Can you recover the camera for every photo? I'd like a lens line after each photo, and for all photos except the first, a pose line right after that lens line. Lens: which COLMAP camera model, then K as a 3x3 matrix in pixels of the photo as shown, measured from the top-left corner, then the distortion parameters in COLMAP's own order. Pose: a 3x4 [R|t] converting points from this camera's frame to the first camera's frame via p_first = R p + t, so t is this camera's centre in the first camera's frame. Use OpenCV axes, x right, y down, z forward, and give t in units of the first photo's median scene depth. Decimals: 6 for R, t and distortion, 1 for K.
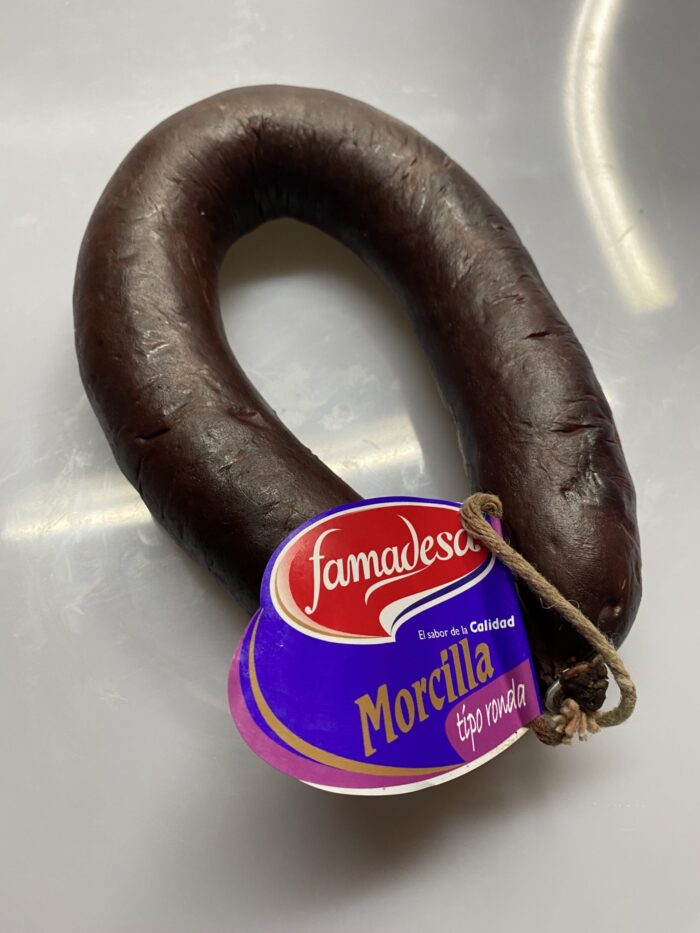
lens RADIAL K [[696.1, 0, 350.0], [0, 696.1, 466.5], [0, 0, 1]] dist [0.131353, -0.284085]
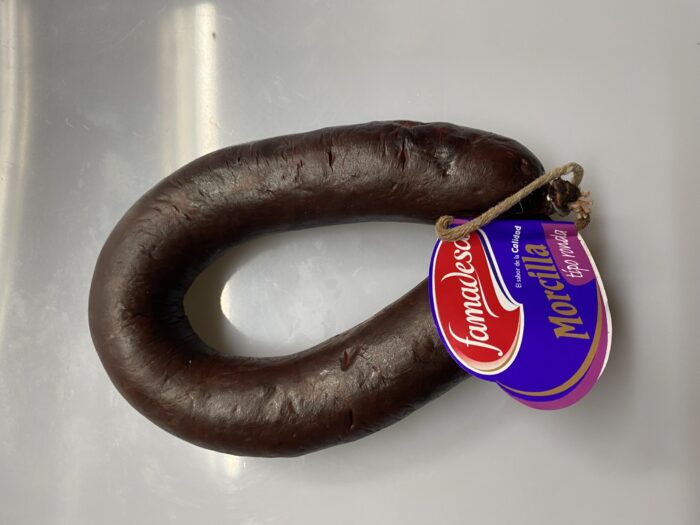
lens RADIAL K [[522.3, 0, 351.1], [0, 522.3, 273.8], [0, 0, 1]] dist [0.131353, -0.284085]
pose [[0.196753, -0.978670, -0.059107, 0.120618], [0.954662, 0.177492, 0.238992, -0.428644], [-0.223403, -0.103450, 0.969221, -0.120639]]
